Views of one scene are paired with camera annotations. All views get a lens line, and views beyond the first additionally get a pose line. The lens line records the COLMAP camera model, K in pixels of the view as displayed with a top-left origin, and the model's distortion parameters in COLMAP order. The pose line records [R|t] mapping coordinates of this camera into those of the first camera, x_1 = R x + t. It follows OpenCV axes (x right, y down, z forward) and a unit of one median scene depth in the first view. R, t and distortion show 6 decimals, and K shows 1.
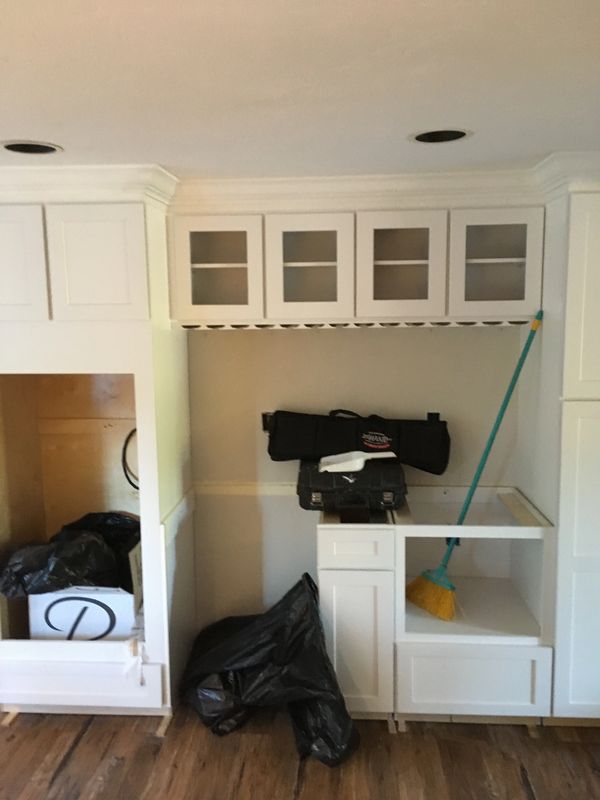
lens RADIAL K [[679.4, 0, 298.4], [0, 679.4, 397.7], [0, 0, 1]] dist [0.021790, 0.002616]
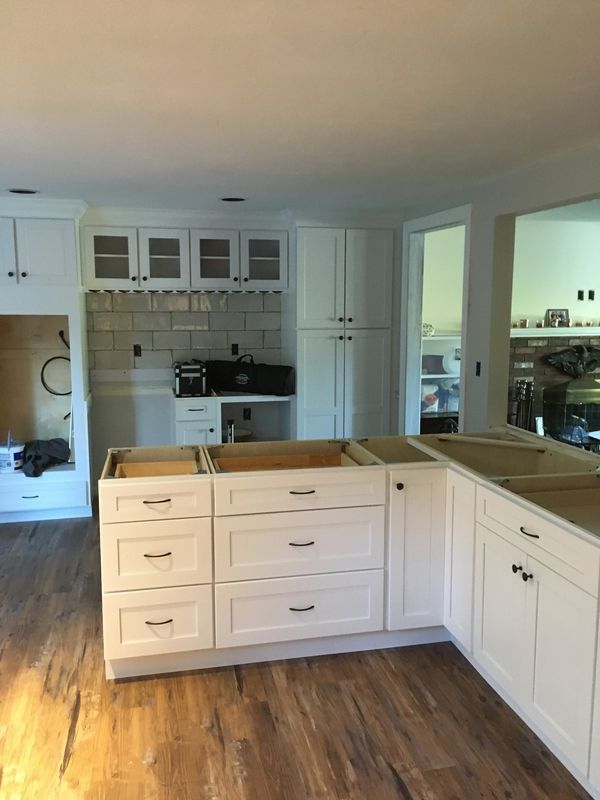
lens RADIAL K [[679.4, 0, 298.4], [0, 679.4, 402.3], [0, 0, 1]] dist [0.021790, 0.002616]
pose [[0.960569, -0.025990, 0.276825, -0.151996], [0.022120, 0.999609, 0.017091, 0.165785], [-0.277161, -0.010293, 0.960768, -0.834554]]
